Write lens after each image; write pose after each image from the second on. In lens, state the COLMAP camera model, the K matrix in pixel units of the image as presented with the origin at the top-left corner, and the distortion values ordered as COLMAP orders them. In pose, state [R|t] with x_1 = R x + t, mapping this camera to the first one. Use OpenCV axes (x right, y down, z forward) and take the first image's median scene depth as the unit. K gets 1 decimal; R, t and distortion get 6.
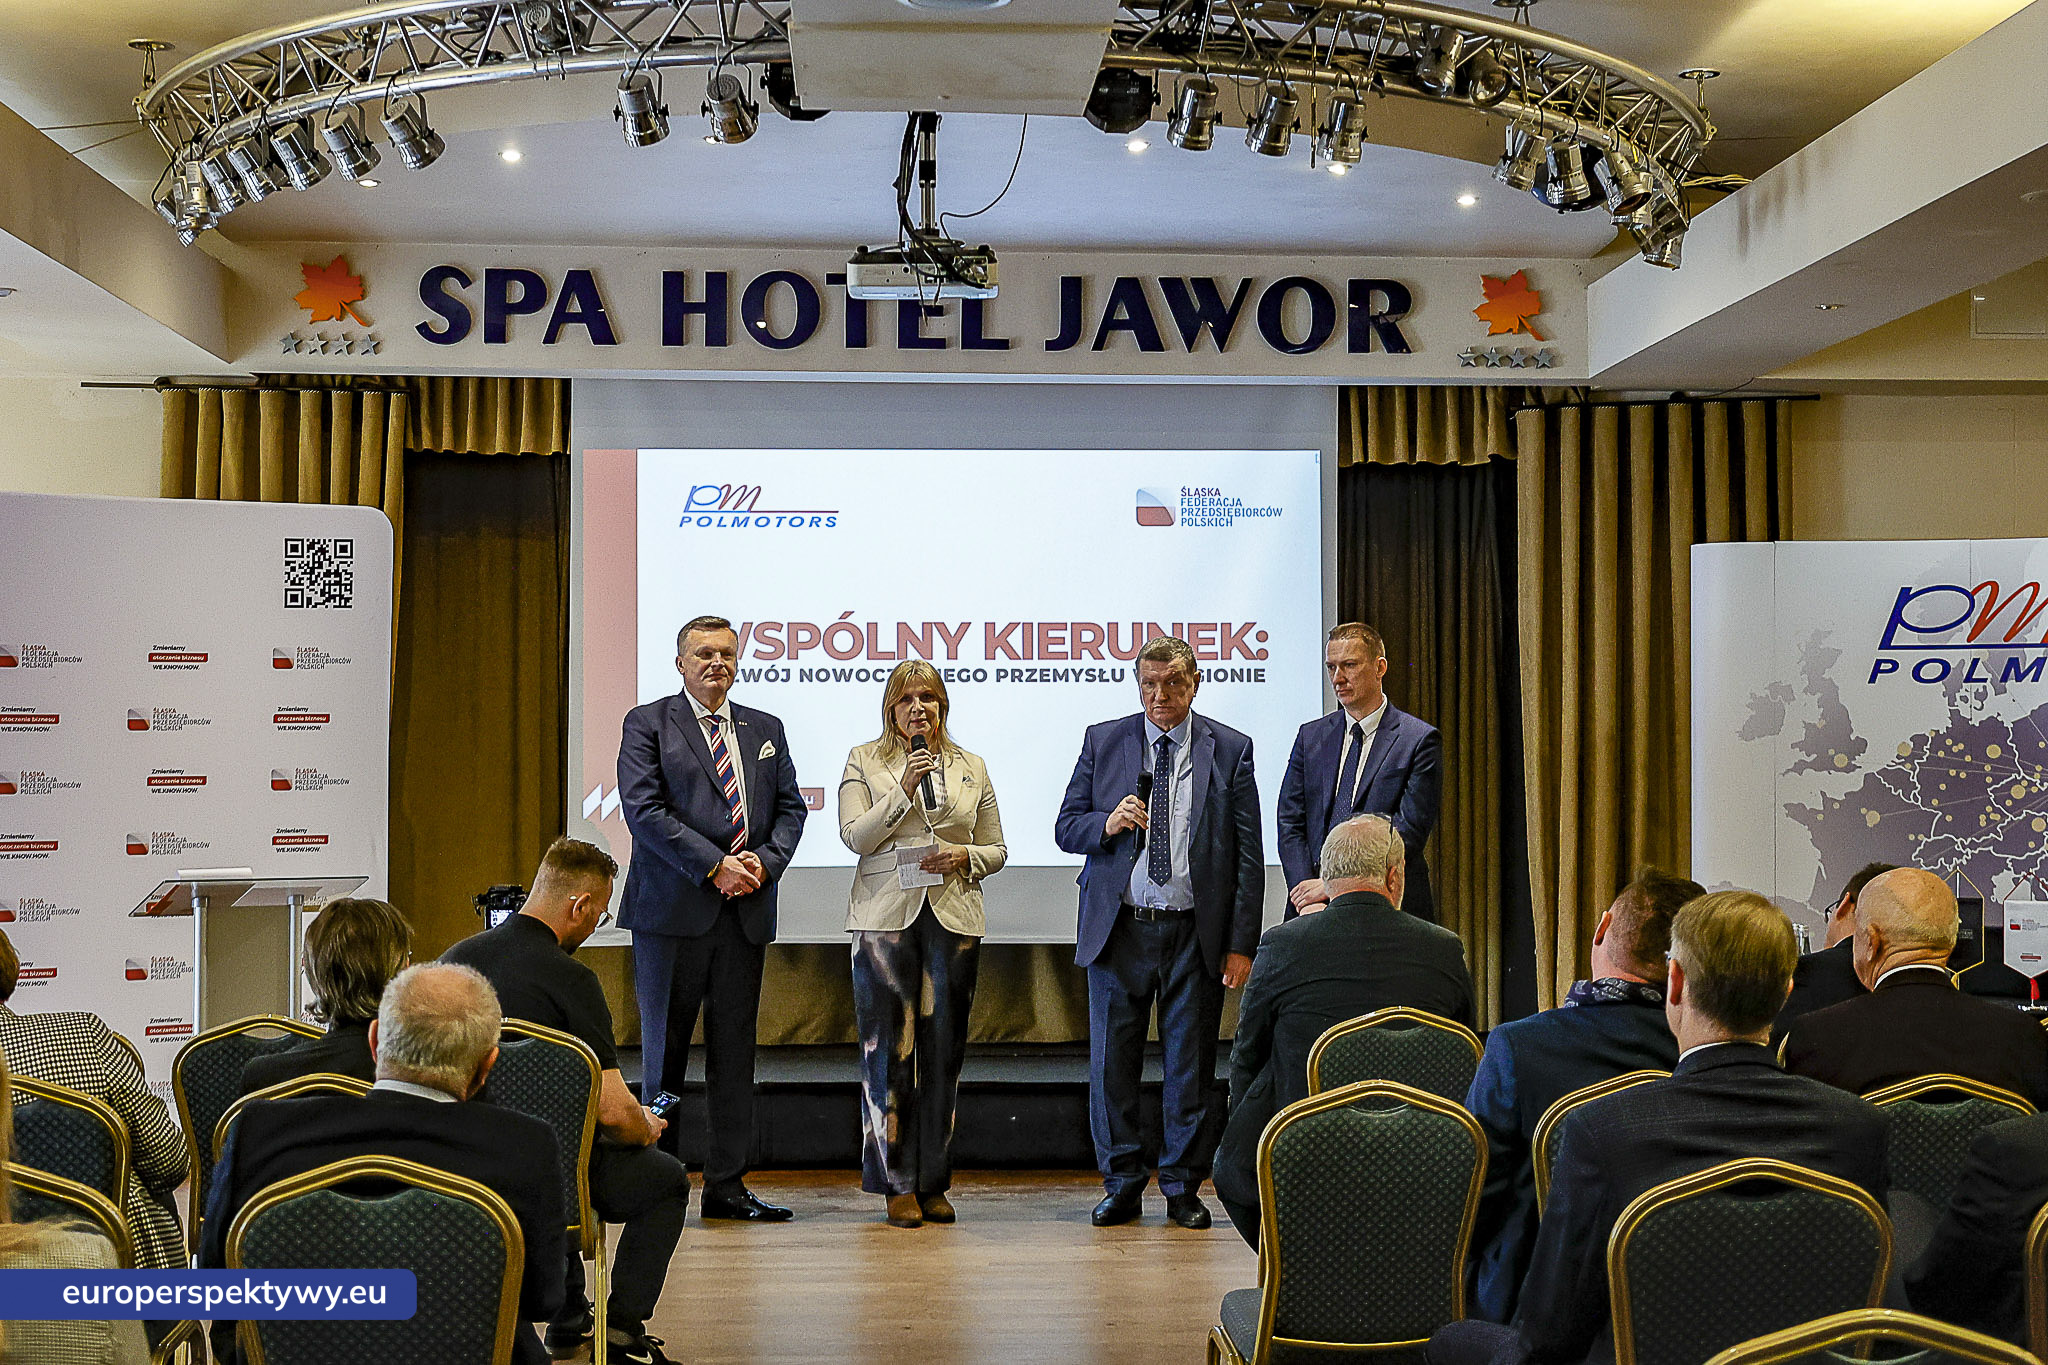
lens RADIAL K [[2863.5, 0, 1051.6], [0, 2863.5, 678.5], [0, 0, 1]] dist [-0.004622, -0.024526]
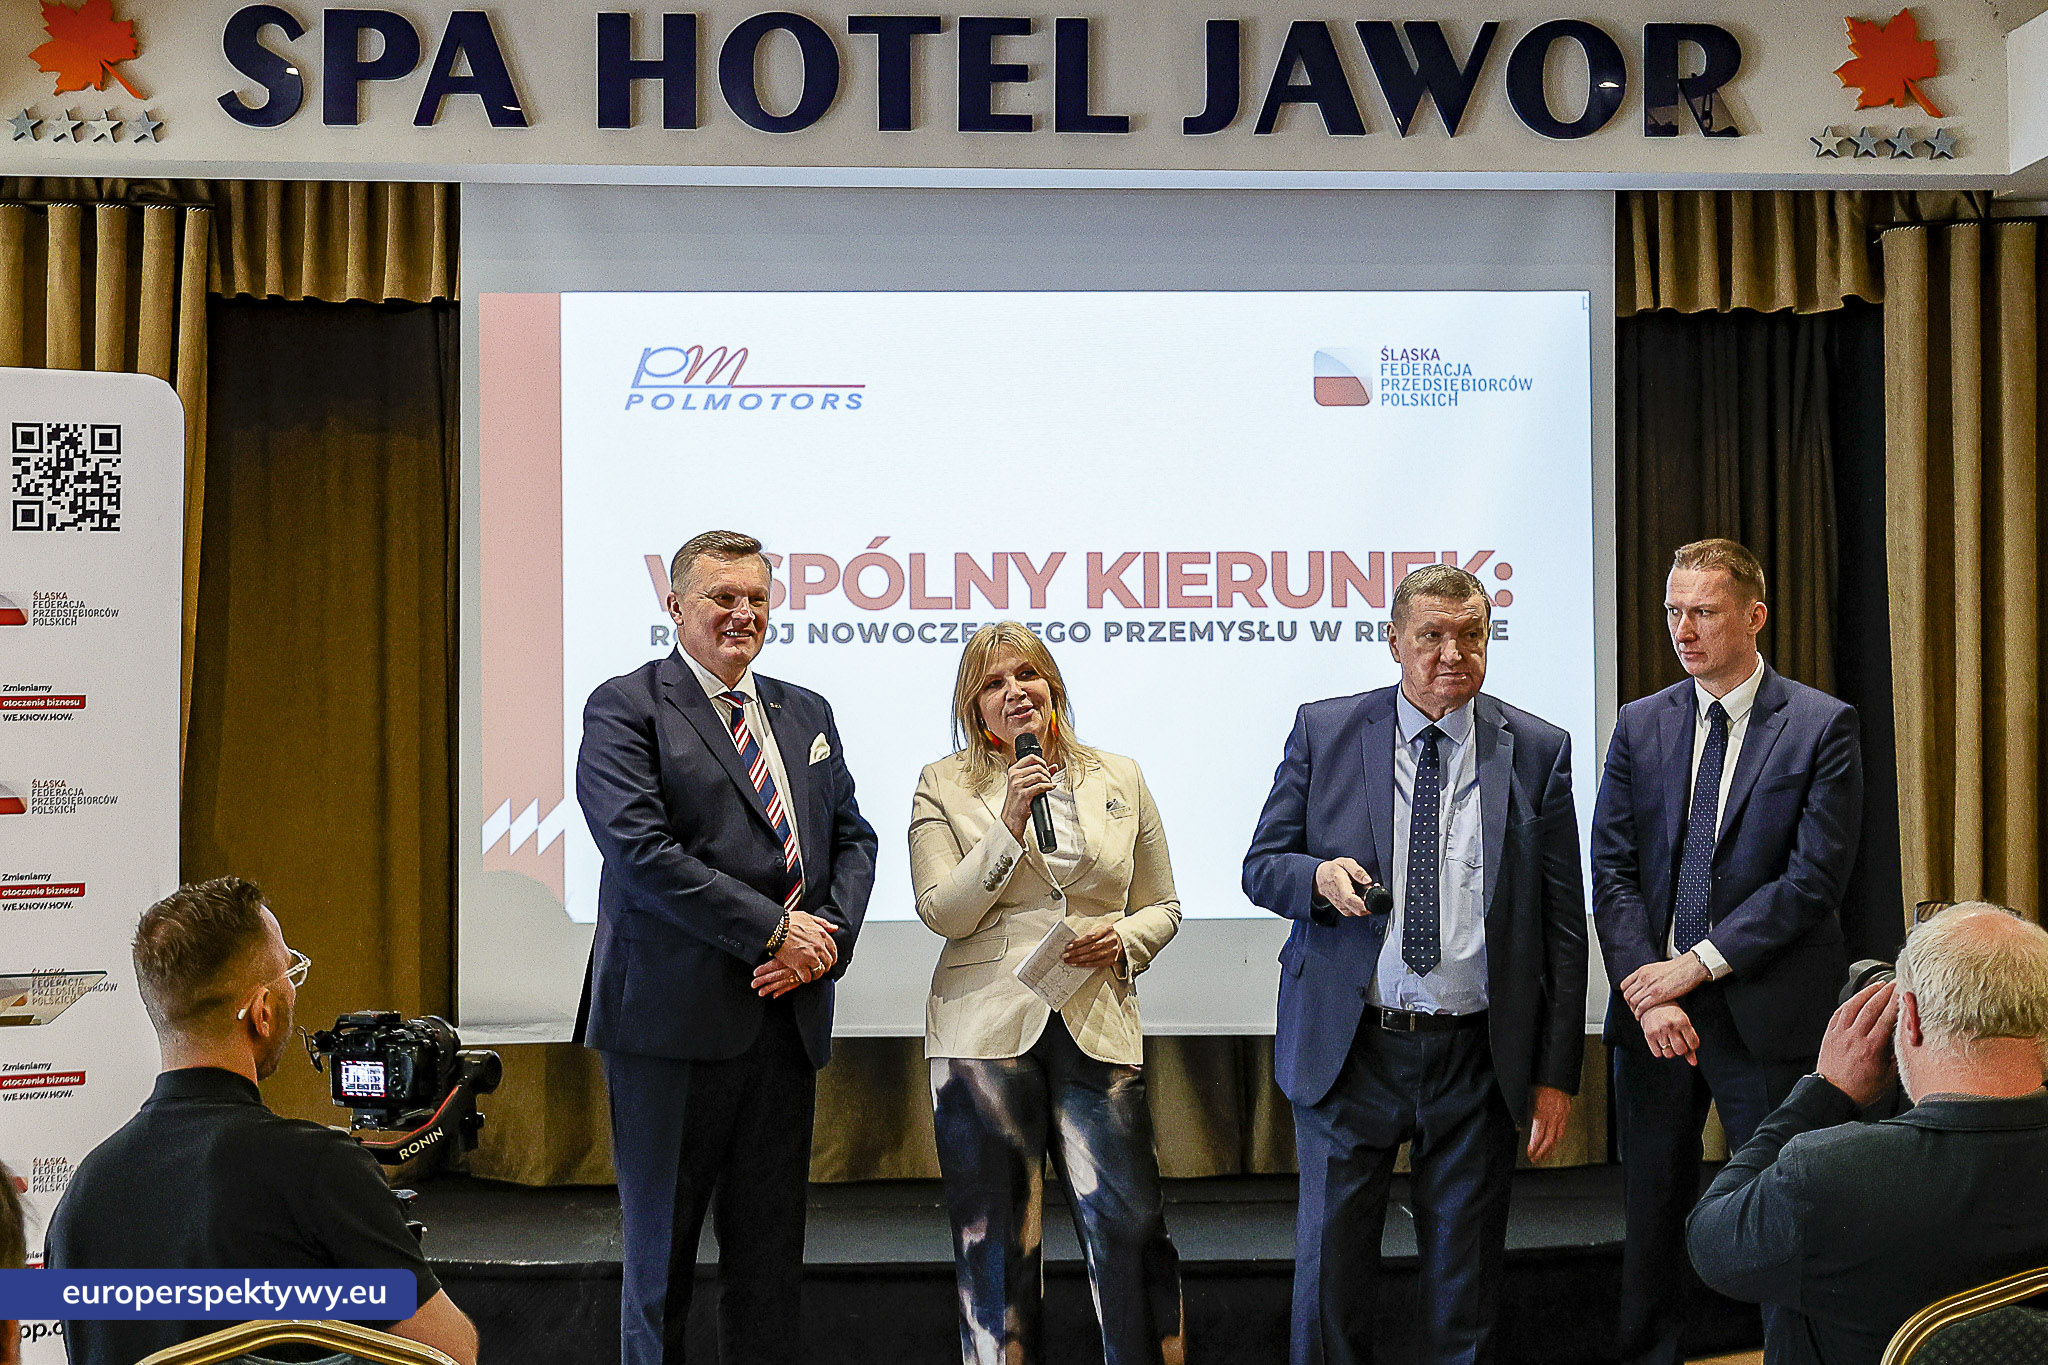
lens RADIAL K [[3295.6, 0, 1024.0], [0, 3295.6, 682.5], [0, 0, 1]] dist [0.038379, -0.036479]
pose [[0.999974, -0.004414, -0.005718, -0.034614], [0.004482, 0.999919, 0.011936, 0.001452], [0.005664, -0.011961, 0.999912, 0.243369]]
